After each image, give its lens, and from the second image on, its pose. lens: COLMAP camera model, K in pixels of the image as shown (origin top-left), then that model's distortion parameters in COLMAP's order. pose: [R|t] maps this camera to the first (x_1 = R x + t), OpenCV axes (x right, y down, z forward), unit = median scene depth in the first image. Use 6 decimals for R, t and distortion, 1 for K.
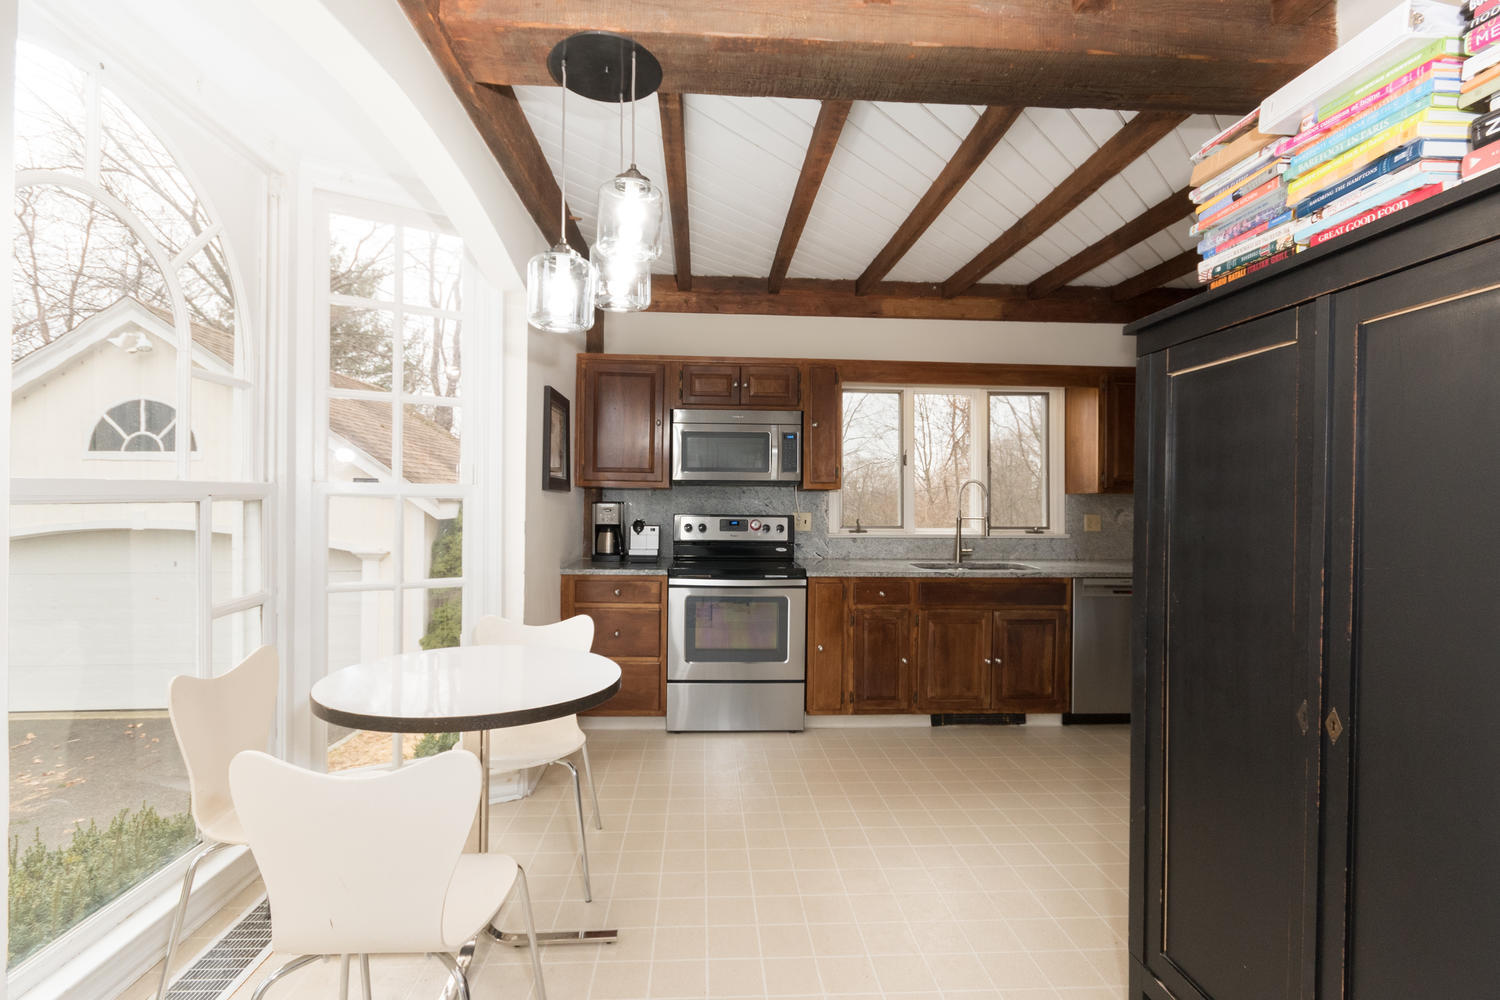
lens RADIAL K [[661.4, 0, 745.5], [0, 661.4, 502.9], [0, 0, 1]] dist [0.003903, 0.001005]
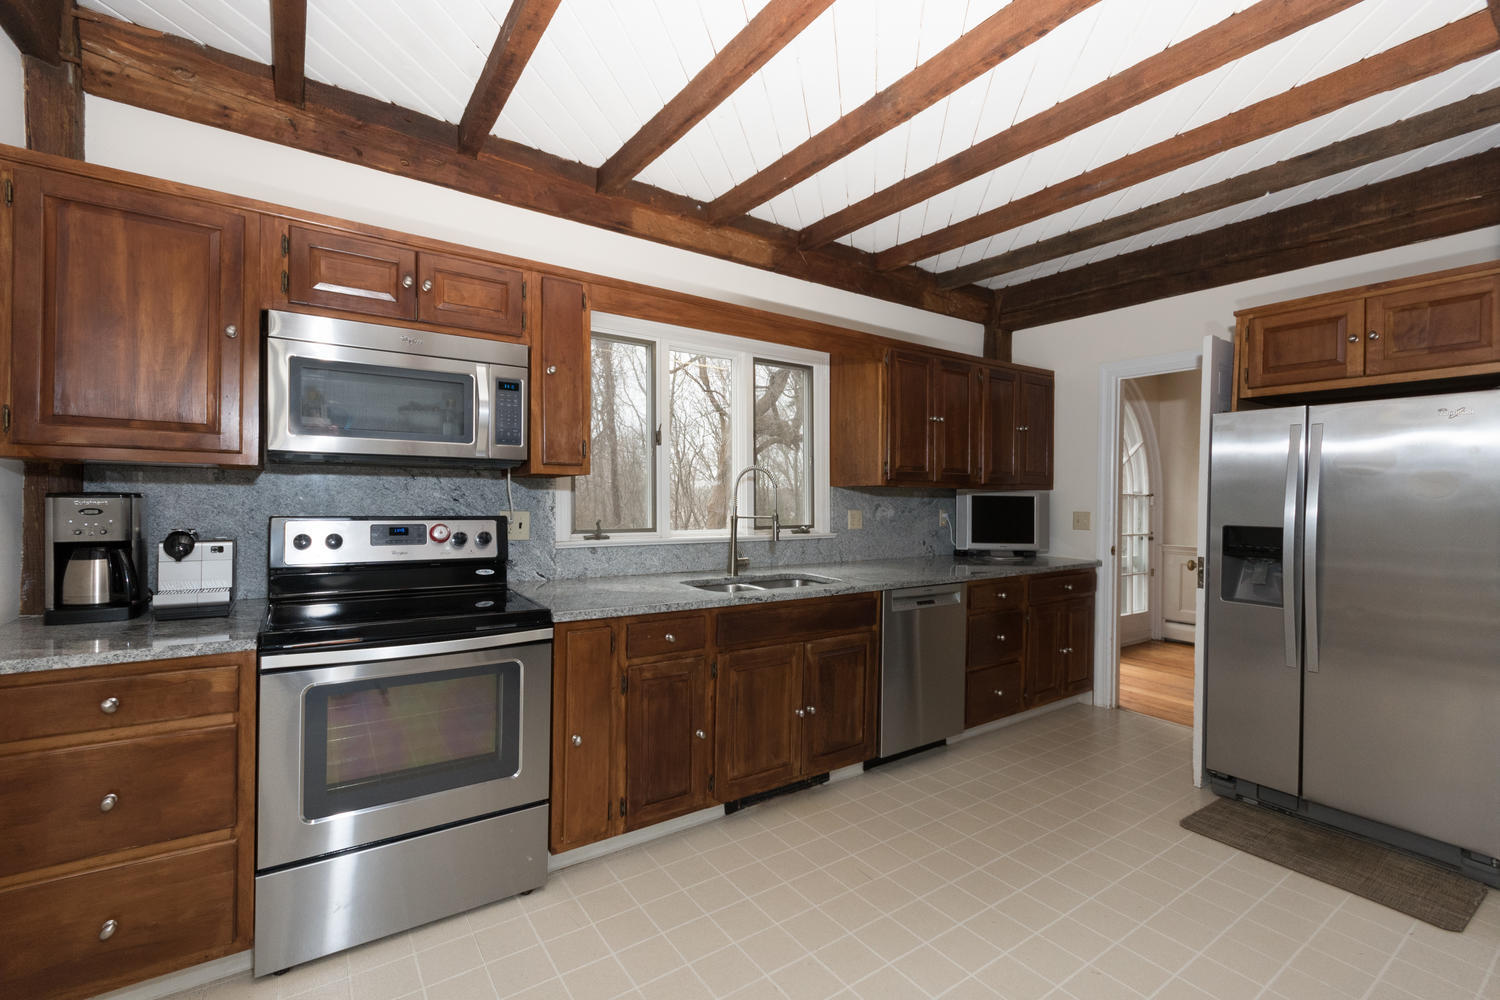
lens RADIAL K [[661.4, 0, 752.0], [0, 661.4, 503.1], [0, 0, 1]] dist [0.003903, 0.001005]
pose [[0.861350, -0.003240, 0.508002, -0.047045], [-0.002519, 0.999940, 0.010650, -0.000939], [-0.508006, -0.010453, 0.861290, 0.363318]]
